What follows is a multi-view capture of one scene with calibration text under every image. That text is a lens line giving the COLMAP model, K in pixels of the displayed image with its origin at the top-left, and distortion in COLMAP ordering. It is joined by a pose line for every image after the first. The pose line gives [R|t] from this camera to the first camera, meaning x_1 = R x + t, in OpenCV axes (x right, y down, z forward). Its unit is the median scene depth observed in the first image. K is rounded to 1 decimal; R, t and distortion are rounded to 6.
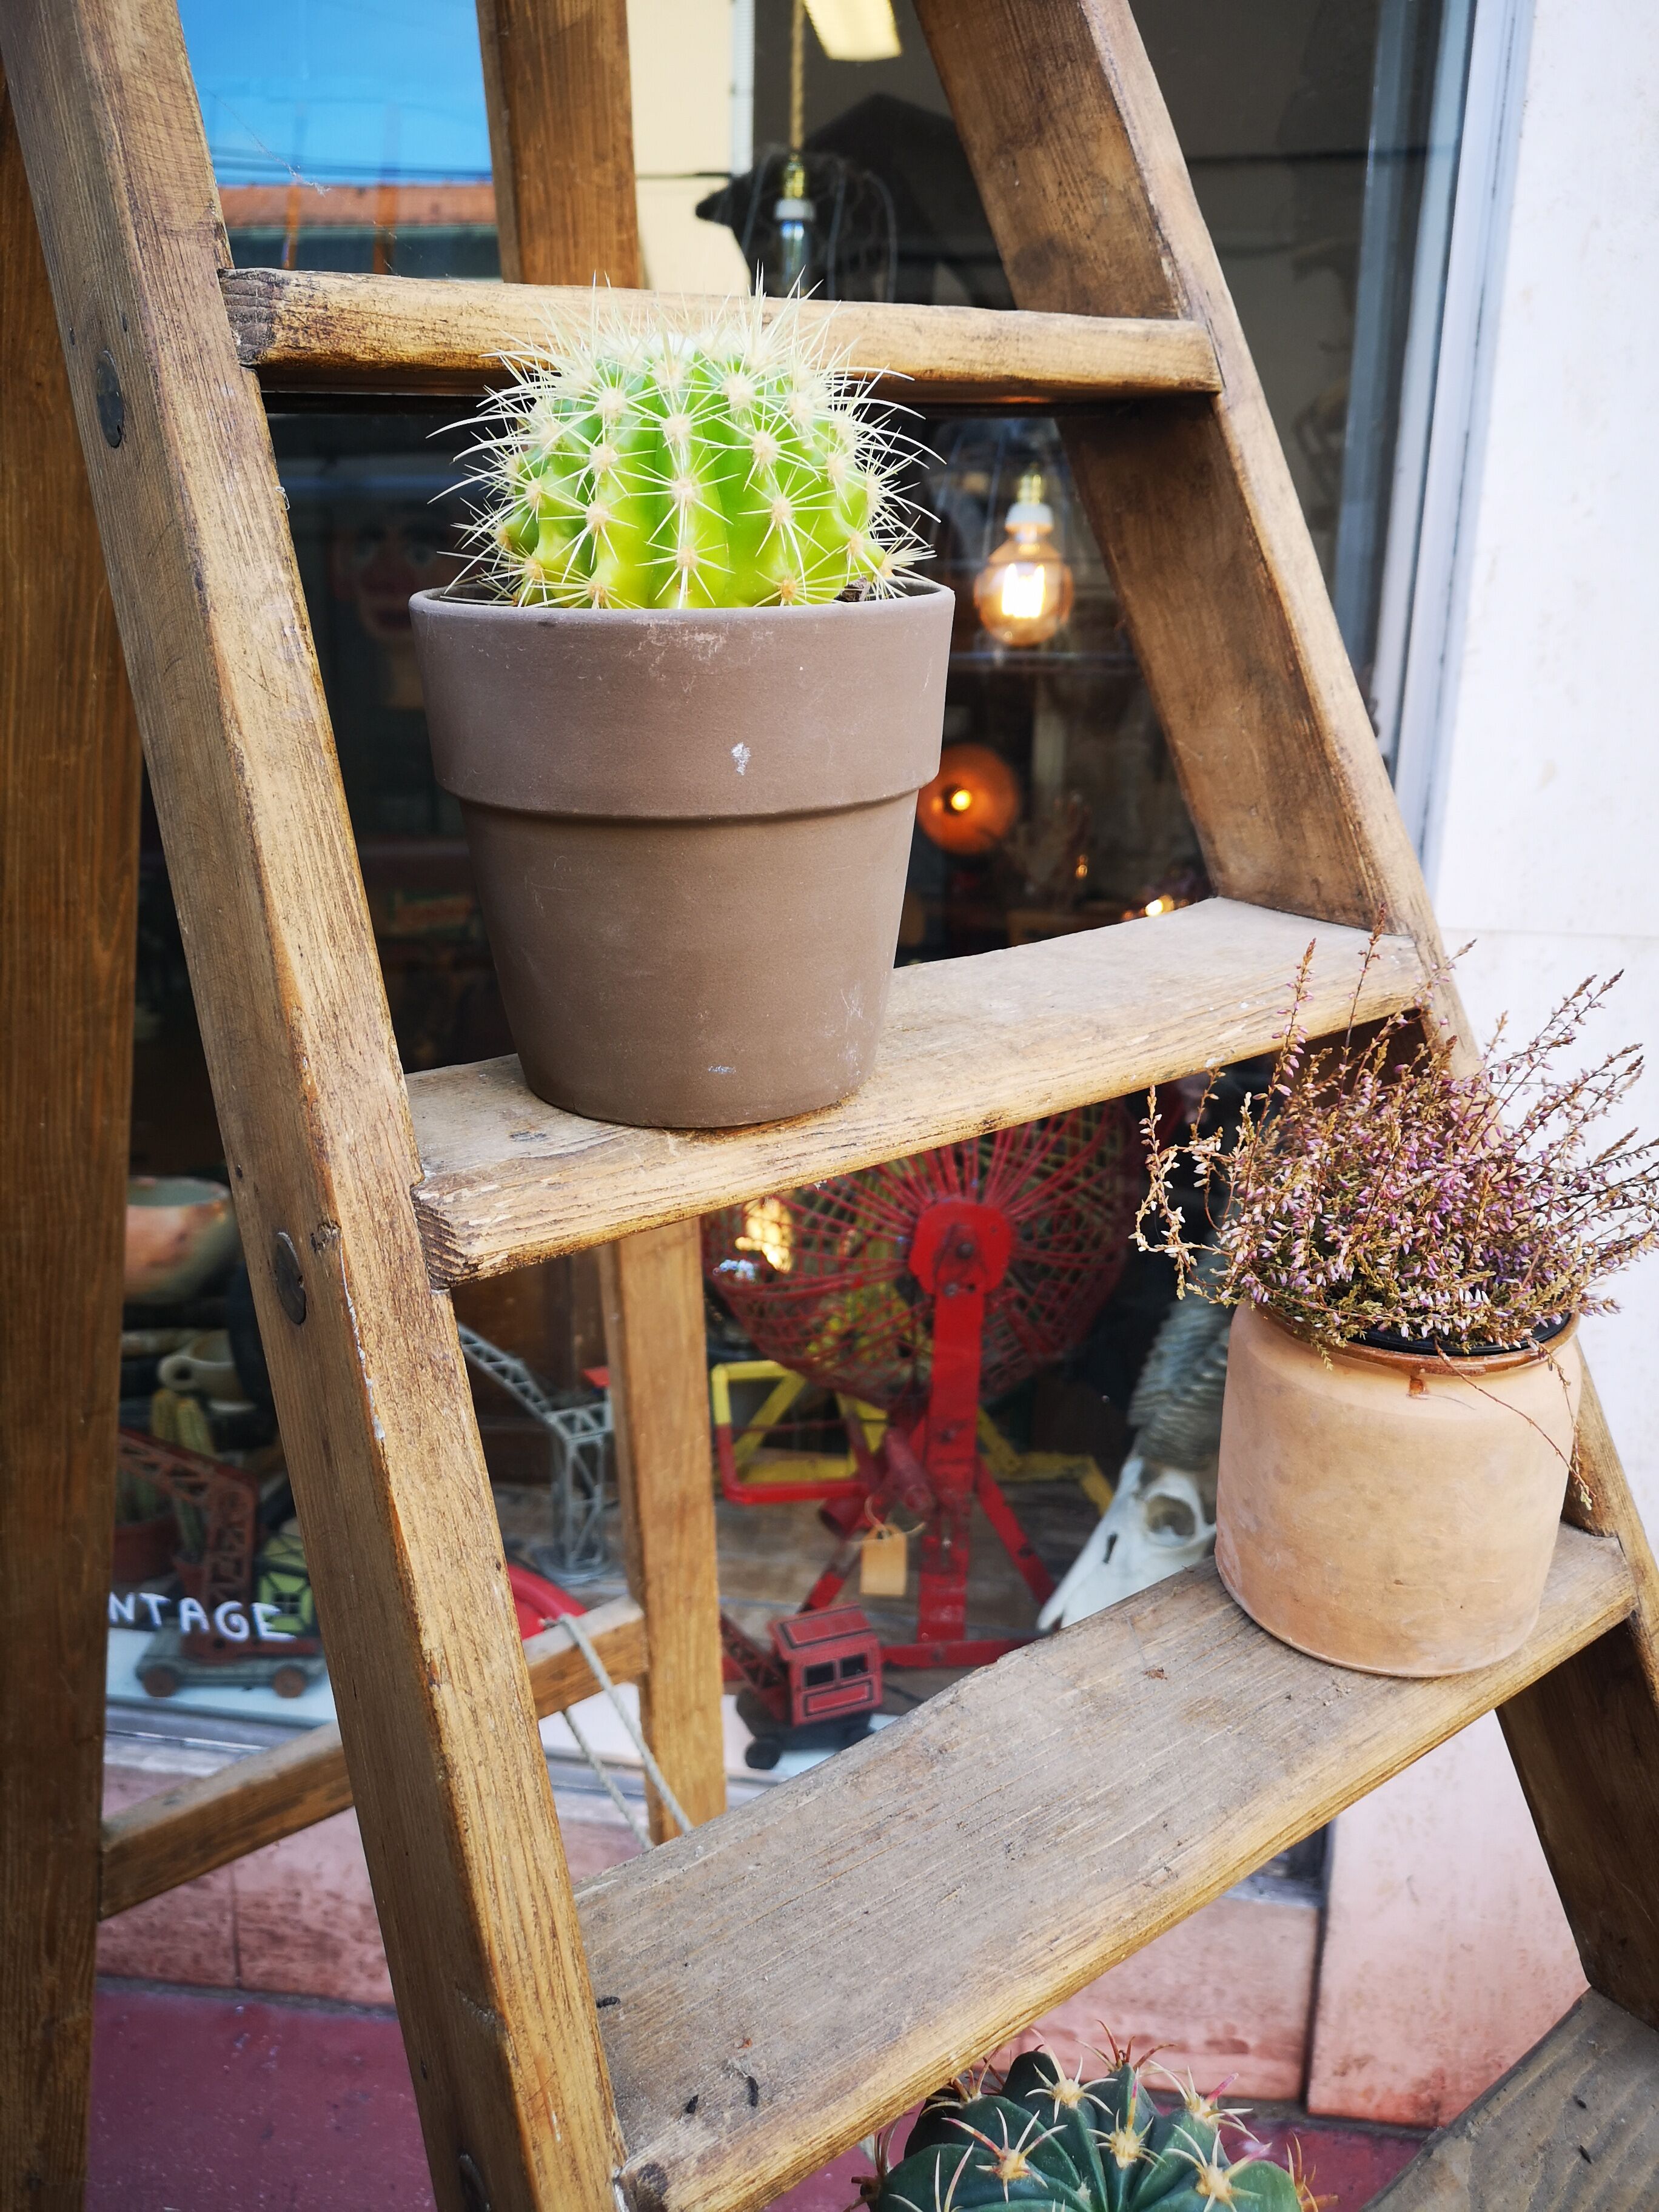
lens RADIAL K [[1718.7, 0, 837.0], [0, 1718.7, 1106.2], [0, 0, 1]] dist [0.043777, -0.041120]
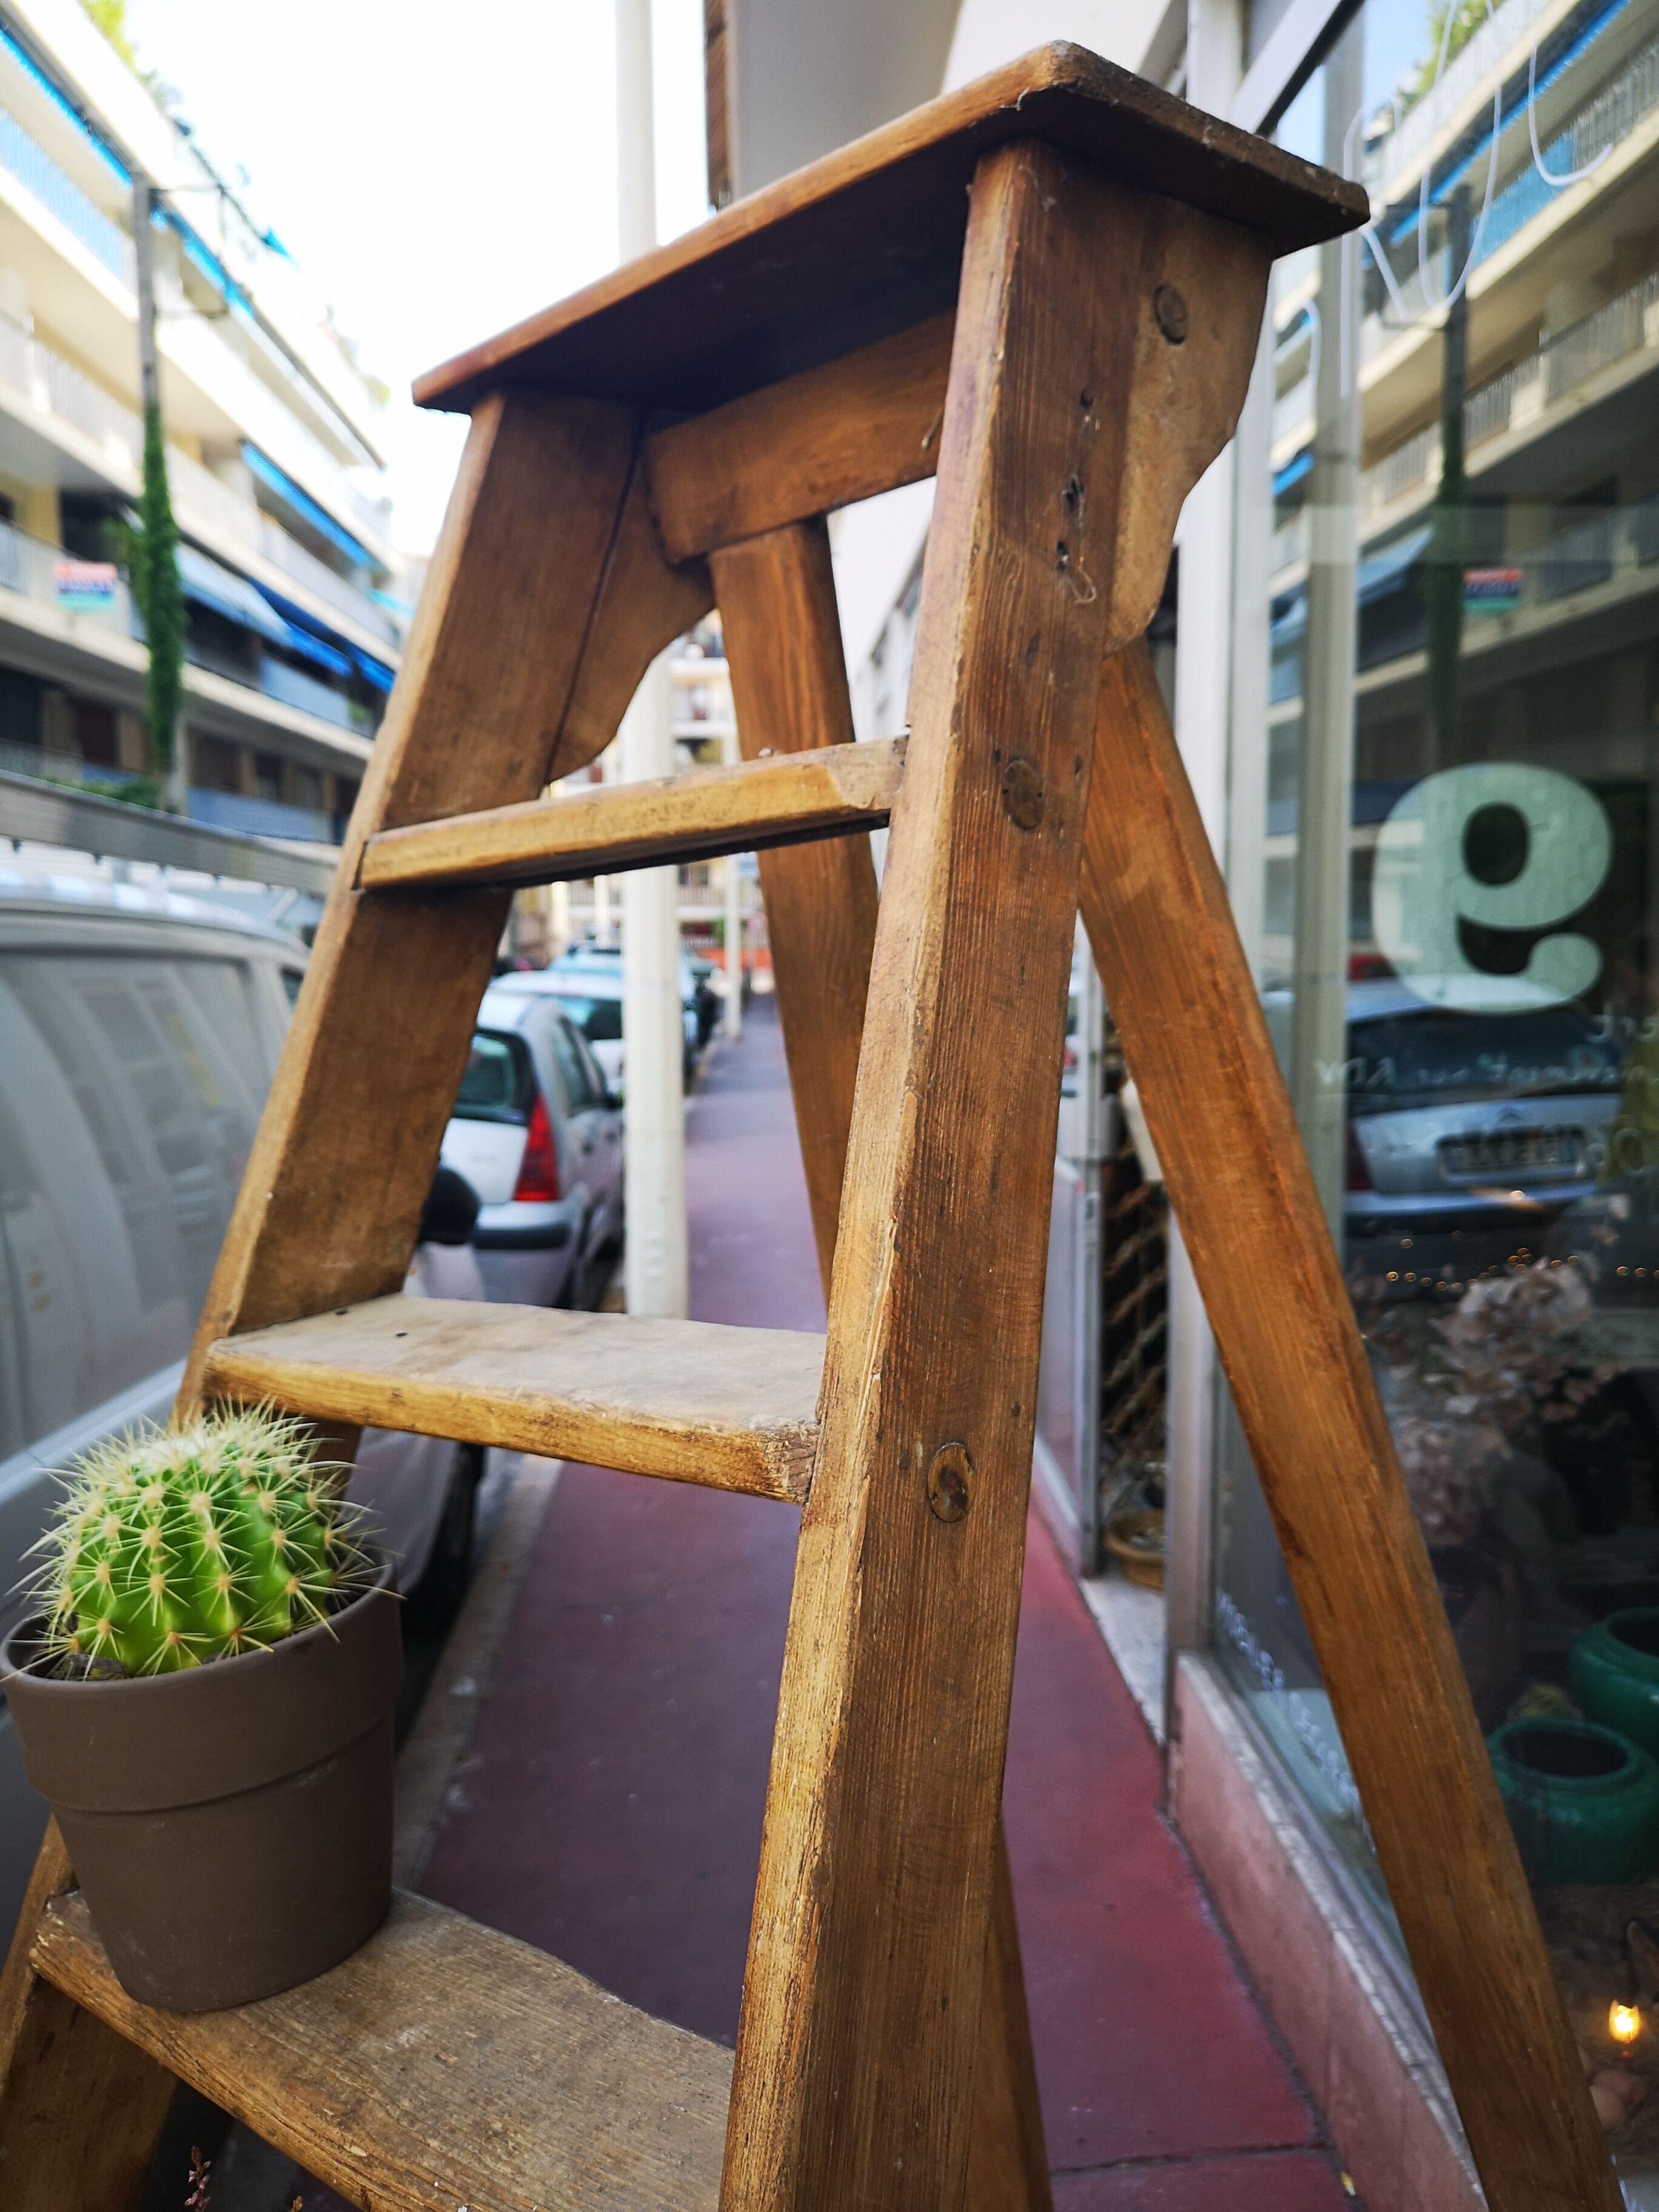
lens RADIAL K [[1718.7, 0, 837.0], [0, 1718.7, 1106.2], [0, 0, 1]] dist [0.043777, -0.041120]
pose [[0.186789, 0.088191, -0.978434, 0.975065], [-0.217886, 0.974877, 0.046275, -0.618607], [0.957933, 0.204543, 0.201312, 0.789948]]
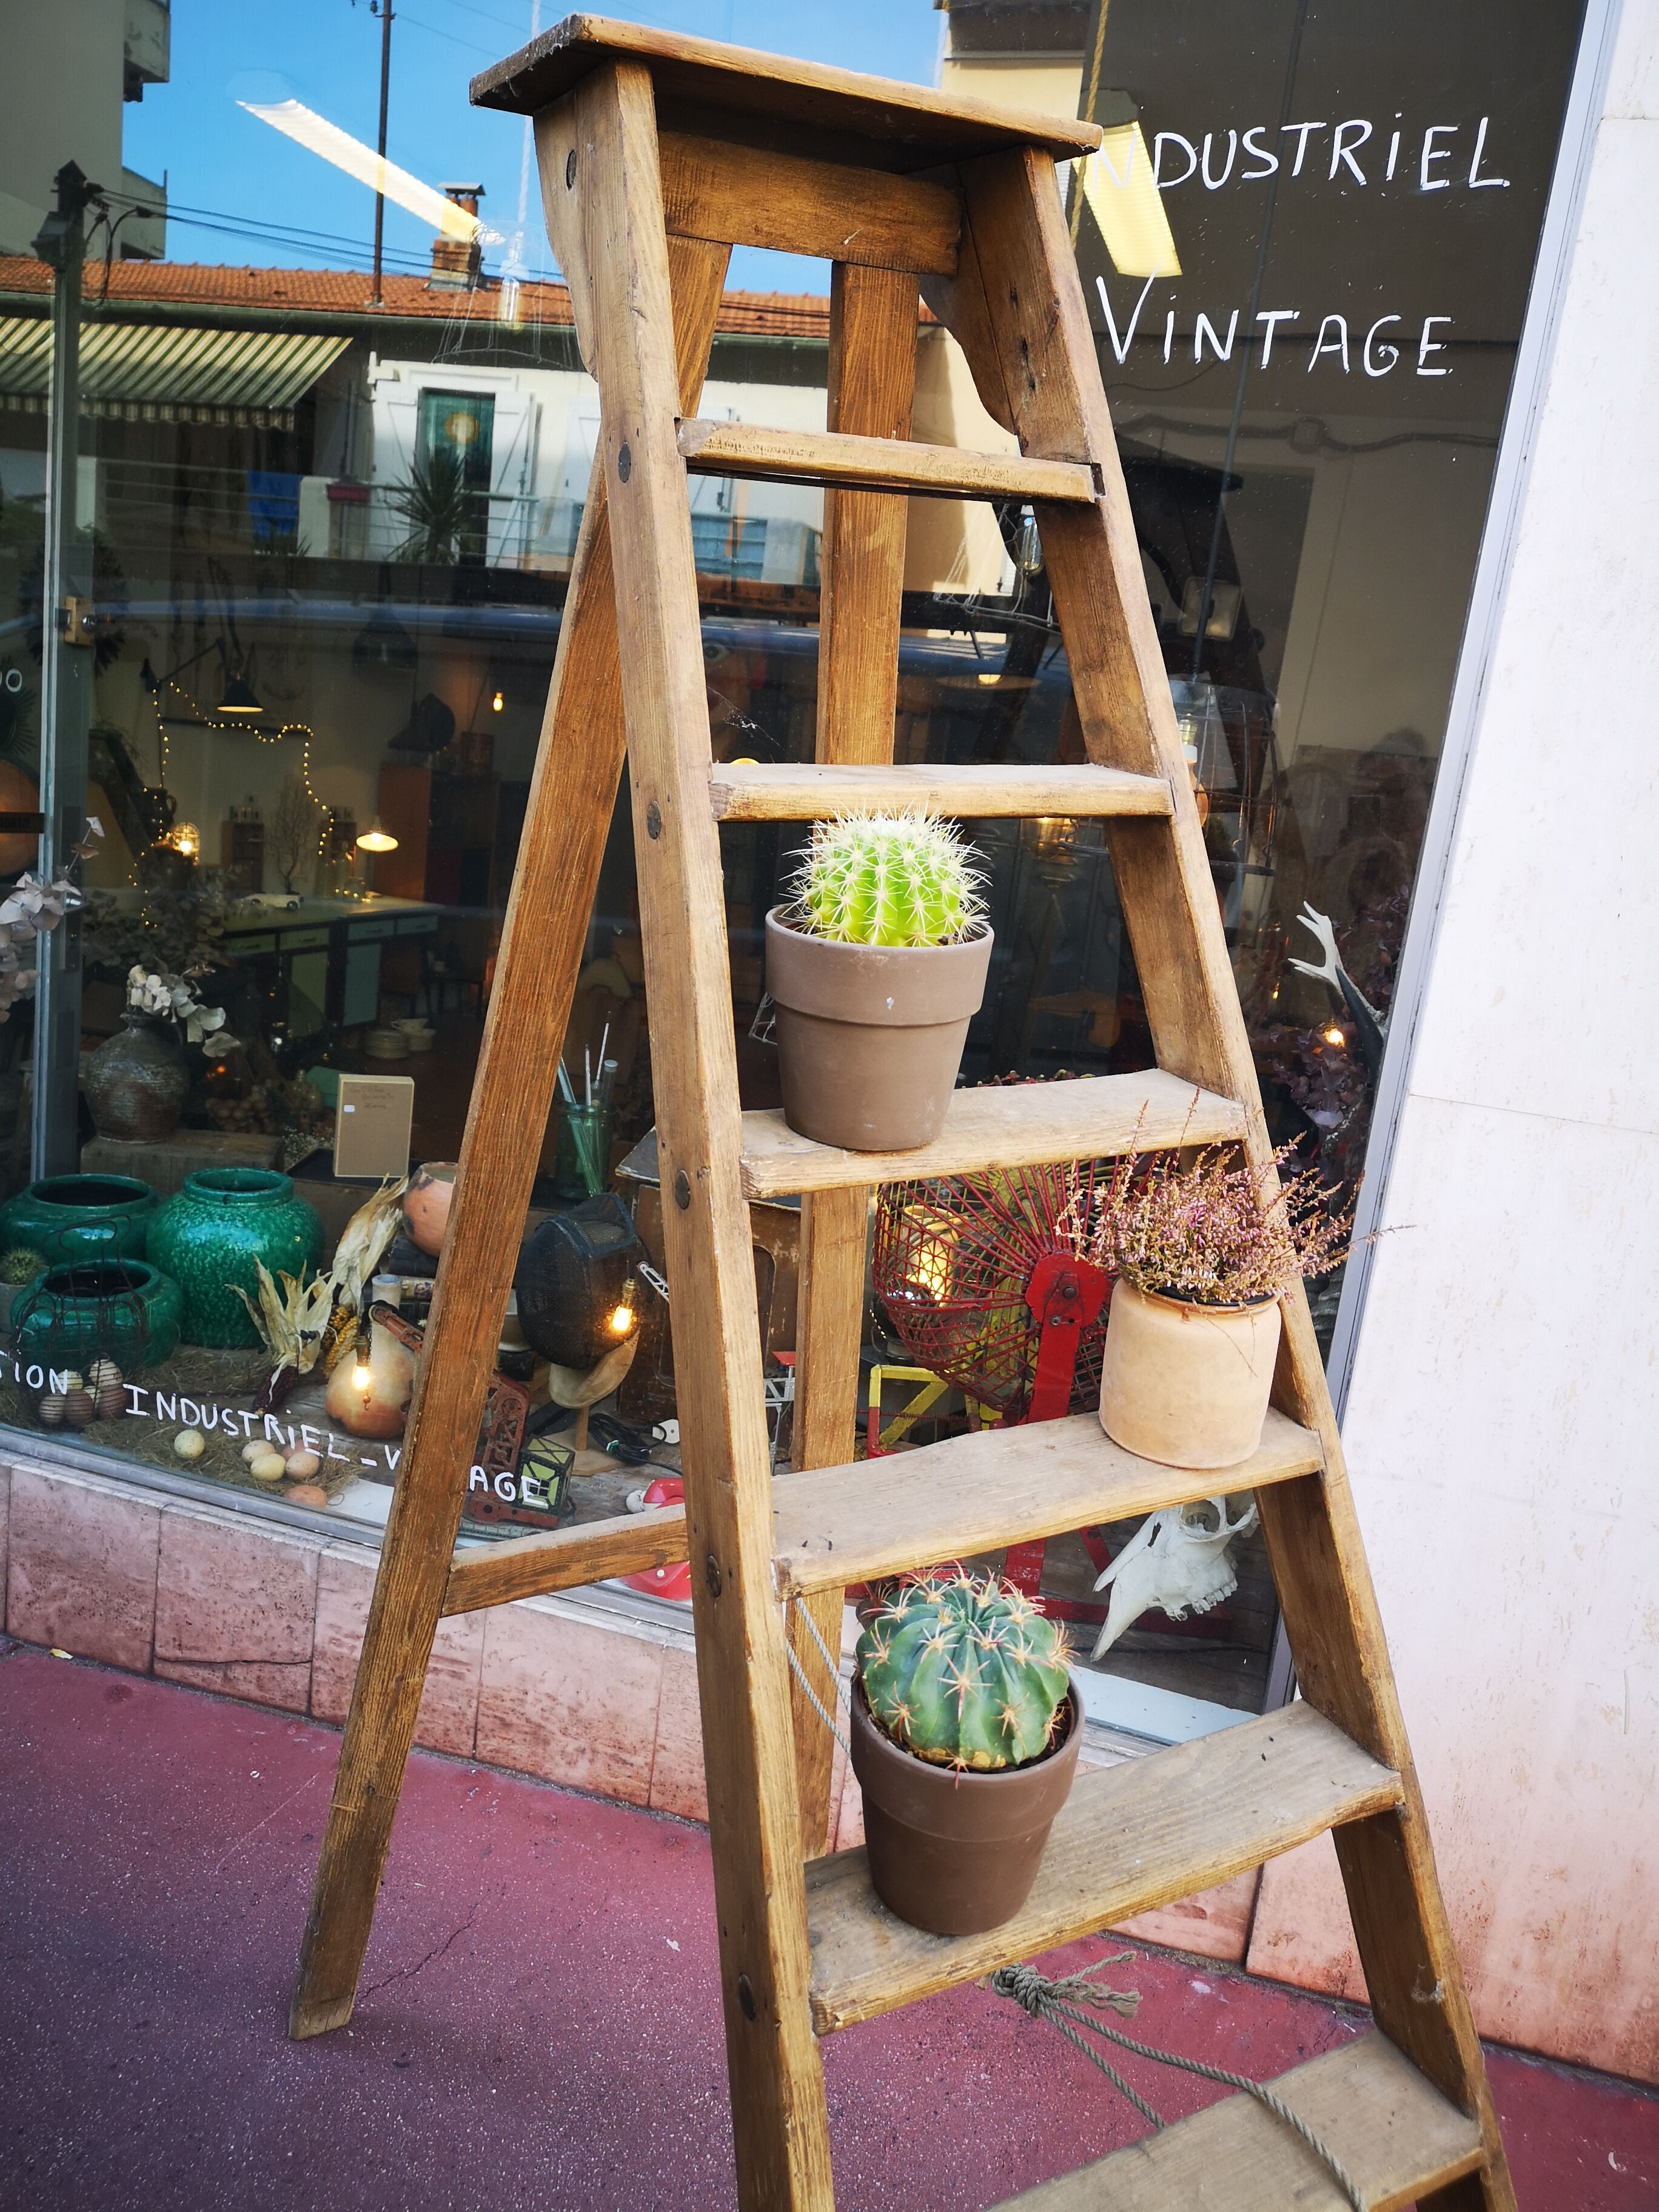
lens RADIAL K [[1728.8, 0, 832.6], [0, 1728.8, 1102.9], [0, 0, 1]] dist [0.036804, -0.031458]
pose [[0.985132, 0.117589, -0.125248, 0.121661], [-0.122969, 0.991754, -0.036100, 0.027138], [0.119970, 0.050964, 0.991469, -0.938683]]
